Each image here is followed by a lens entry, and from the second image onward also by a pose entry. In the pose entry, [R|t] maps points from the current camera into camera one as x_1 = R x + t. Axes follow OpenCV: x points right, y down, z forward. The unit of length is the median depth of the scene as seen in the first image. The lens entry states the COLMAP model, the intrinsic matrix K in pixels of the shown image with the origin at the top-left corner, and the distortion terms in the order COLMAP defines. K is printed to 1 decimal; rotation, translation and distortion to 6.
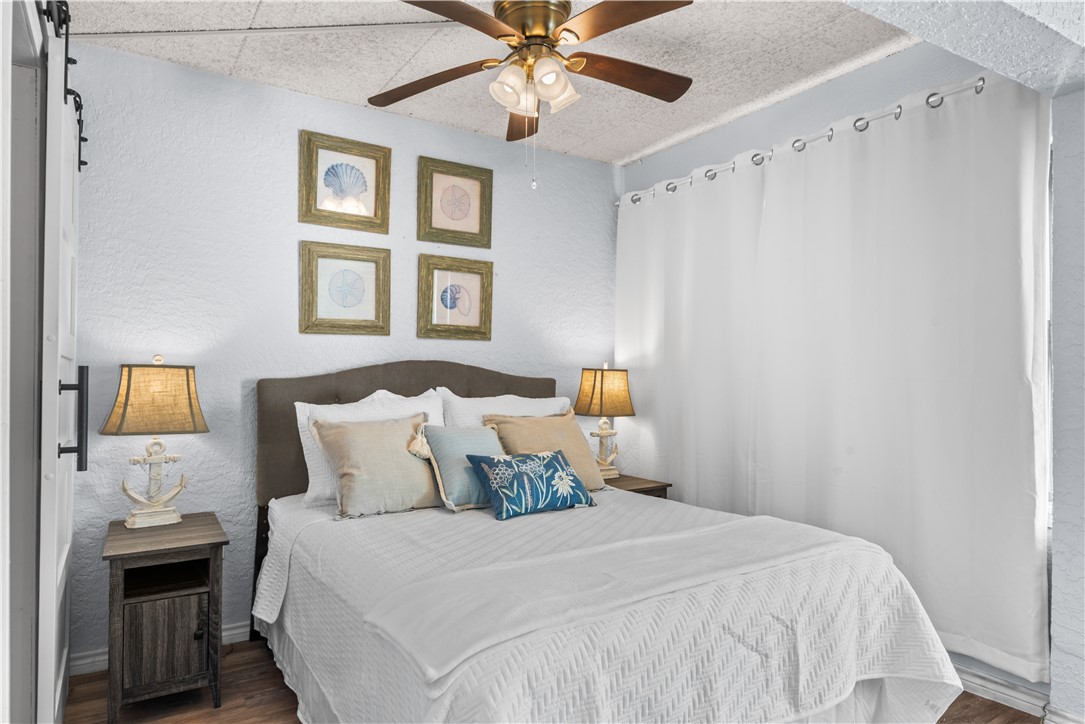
lens RADIAL K [[645.9, 0, 532.3], [0, 645.9, 378.2], [0, 0, 1]] dist [-0.006580, 0.002044]
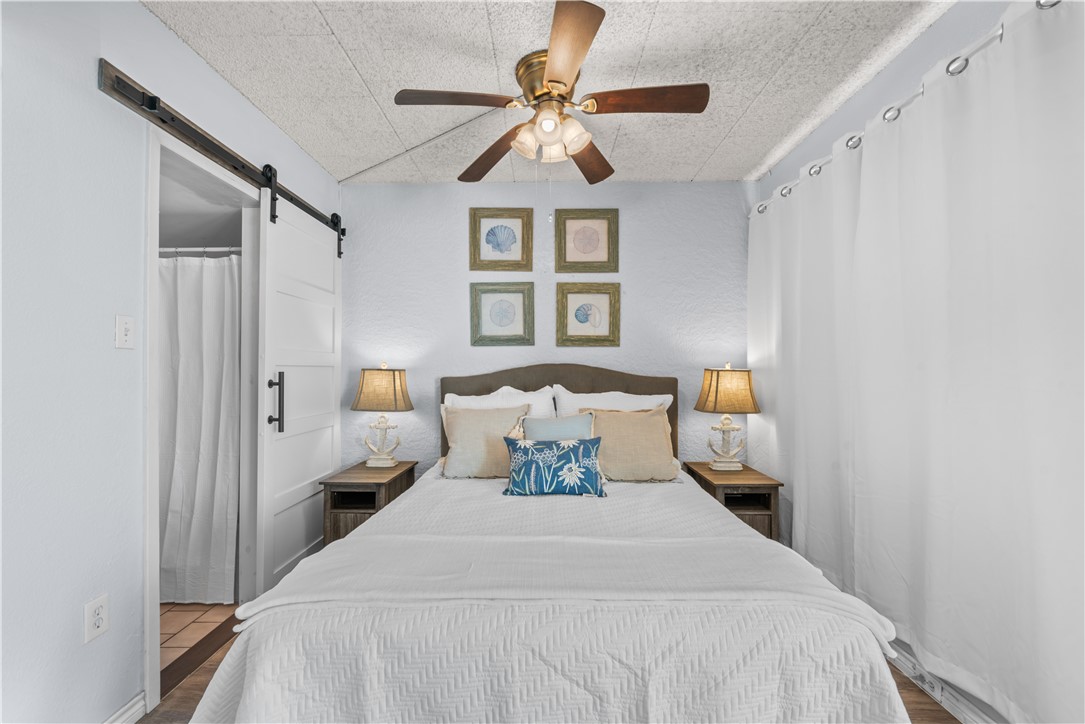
lens RADIAL K [[457.4, 0, 536.0], [0, 457.4, 364.2], [0, 0, 1]] dist [-0.005974, -0.001006]
pose [[0.829871, -0.005794, -0.557925, 0.339228], [-0.001758, 0.999914, -0.013000, -0.015060], [0.557953, 0.011769, 0.829789, 0.218081]]
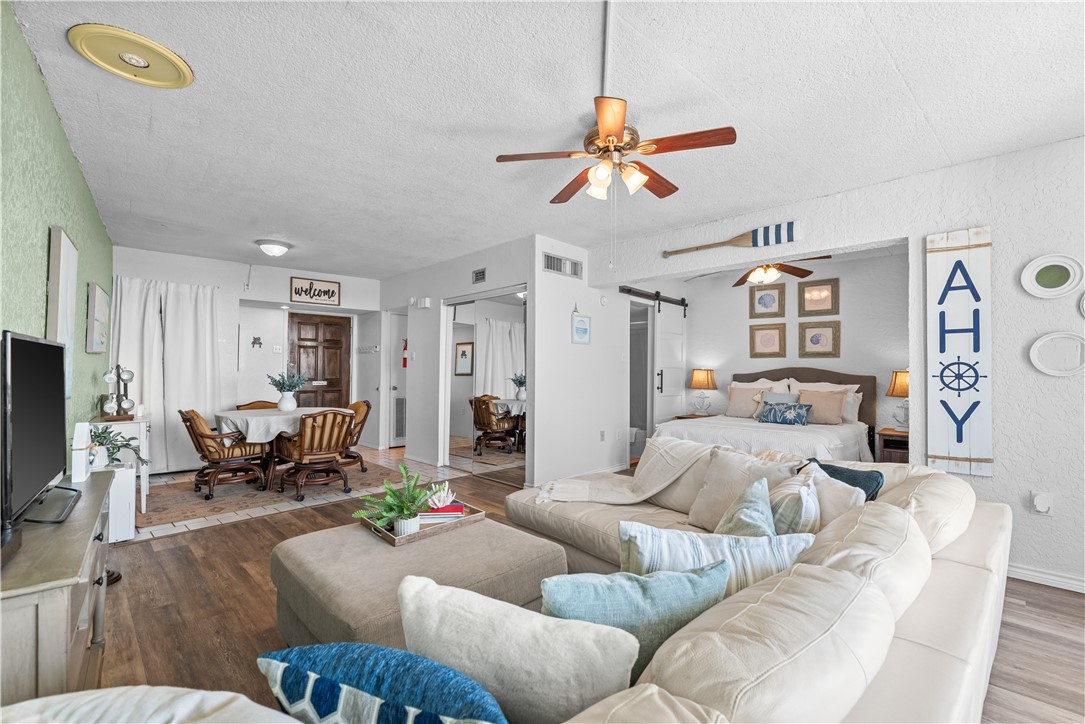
lens RADIAL K [[459.6, 0, 542.7], [0, 459.6, 364.5], [0, 0, 1]] dist [-0.004166, -0.000253]
pose [[0.246664, -0.009044, -0.969059, 1.350226], [-0.015854, 0.999785, -0.013367, -0.000268], [0.968971, 0.018661, 0.246468, -0.369950]]
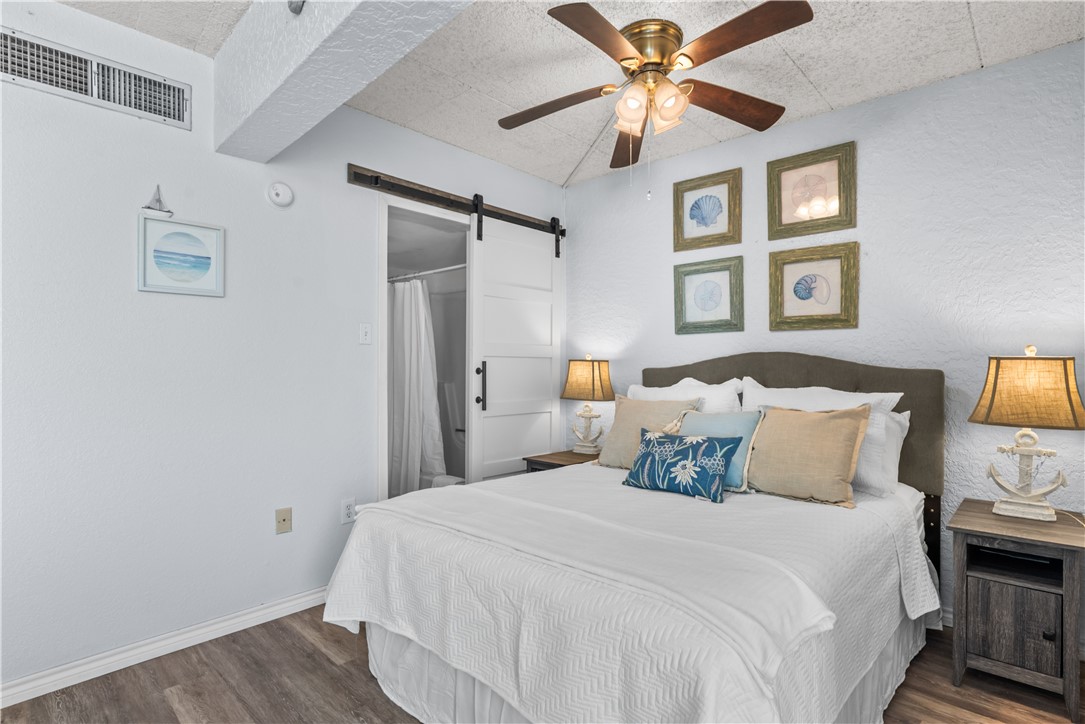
lens RADIAL K [[545.5, 0, 539.9], [0, 545.5, 366.8], [0, 0, 1]] dist [-0.004057, -0.000751]
pose [[0.248192, 0.000869, -0.968710, 0.662128], [-0.006004, 0.999982, -0.000642, -0.000453], [0.968692, 0.005976, 0.248193, 0.441102]]
